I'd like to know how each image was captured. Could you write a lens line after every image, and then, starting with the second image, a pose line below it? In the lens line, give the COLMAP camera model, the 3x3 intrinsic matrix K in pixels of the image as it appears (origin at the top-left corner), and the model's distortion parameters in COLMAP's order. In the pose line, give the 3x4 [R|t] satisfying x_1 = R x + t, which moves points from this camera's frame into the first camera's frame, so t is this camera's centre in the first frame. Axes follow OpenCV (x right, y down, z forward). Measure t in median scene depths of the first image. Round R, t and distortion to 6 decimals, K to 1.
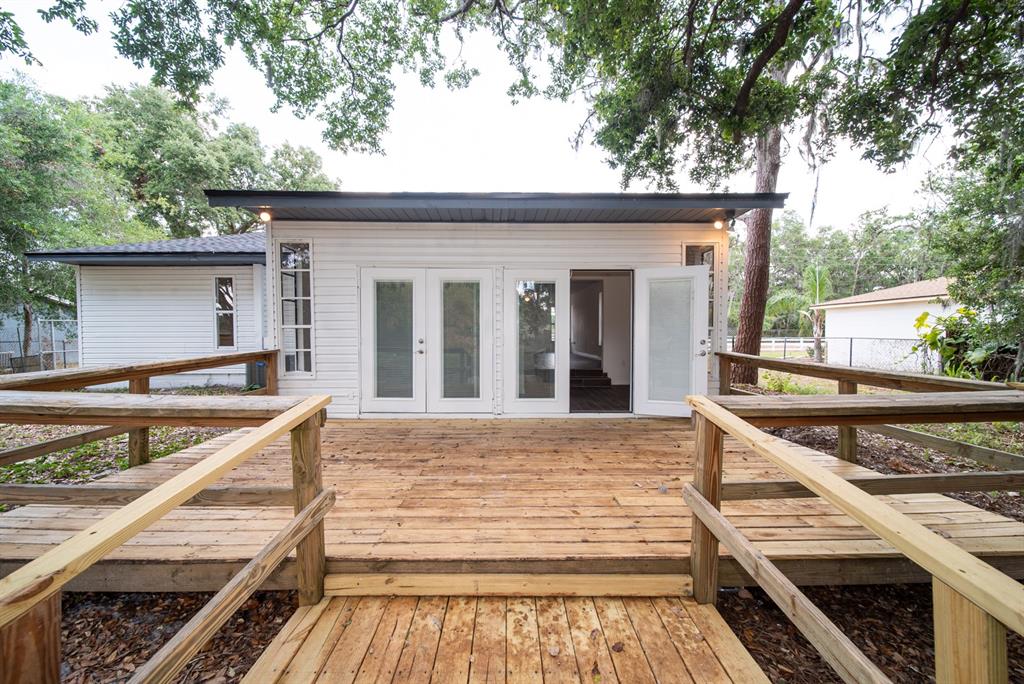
lens RADIAL K [[372.7, 0, 504.9], [0, 372.7, 340.3], [0, 0, 1]] dist [-0.000470, -0.000486]
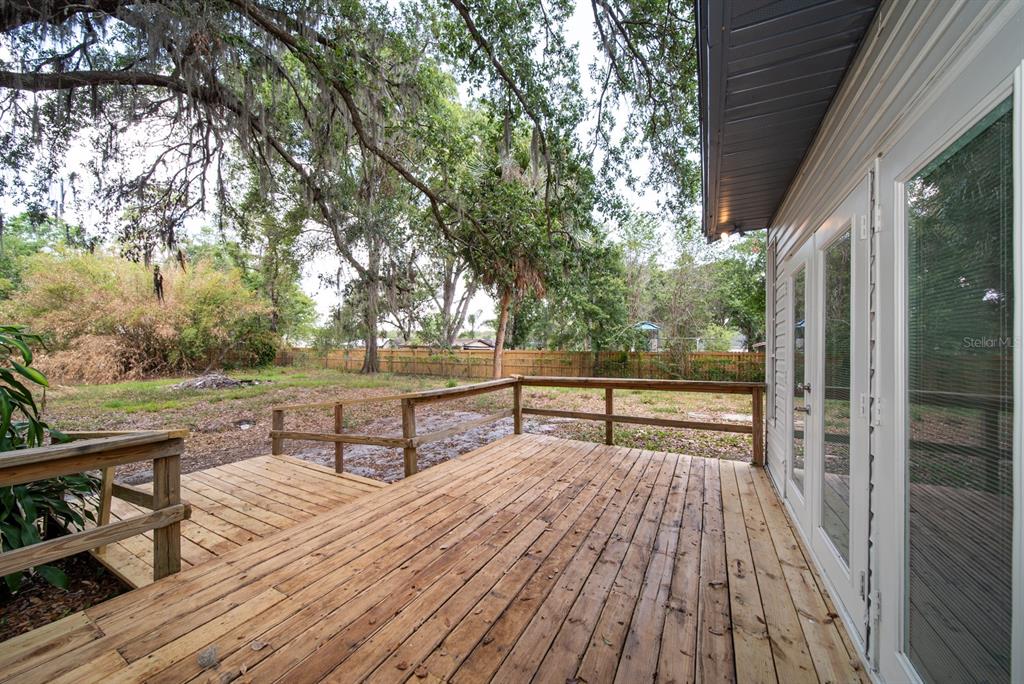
lens RADIAL K [[372.7, 0, 506.6], [0, 372.7, 346.7], [0, 0, 1]] dist [-0.000470, -0.000486]
pose [[-0.479272, -0.011810, -0.877587, 0.379369], [-0.027290, 0.999627, 0.001451, -0.040395], [0.877242, 0.024645, -0.479415, 0.886236]]
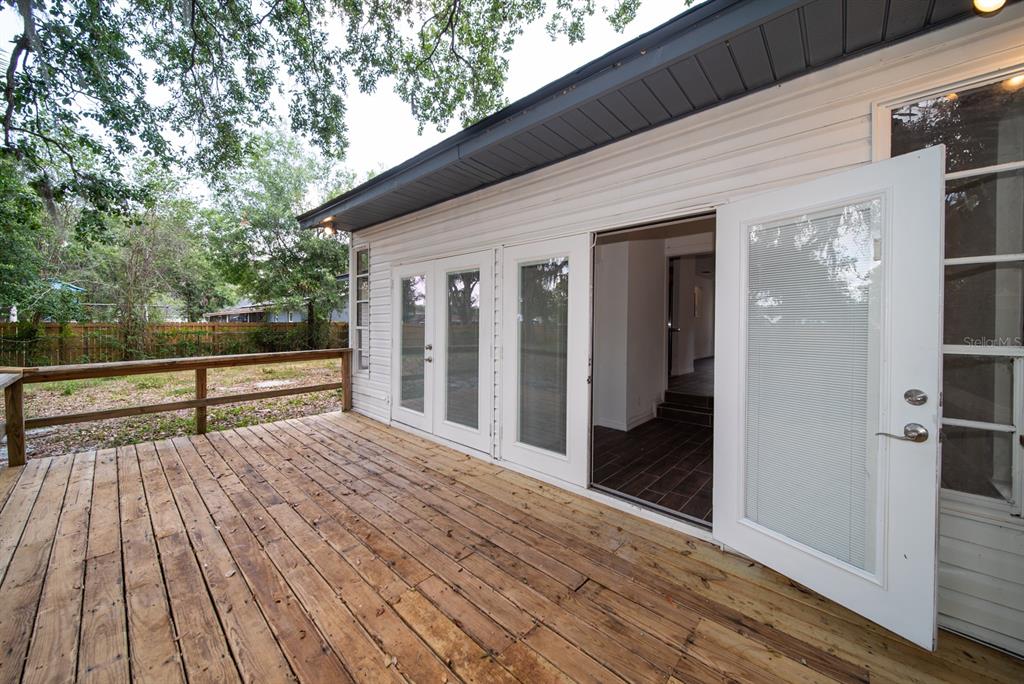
lens RADIAL K [[372.7, 0, 500.7], [0, 372.7, 325.1], [0, 0, 1]] dist [-0.000470, -0.000486]
pose [[0.724278, 0.009179, -0.689447, 0.465428], [-0.022603, 0.999690, -0.010436, -0.042043], [0.689138, 0.023142, 0.724261, 0.502090]]
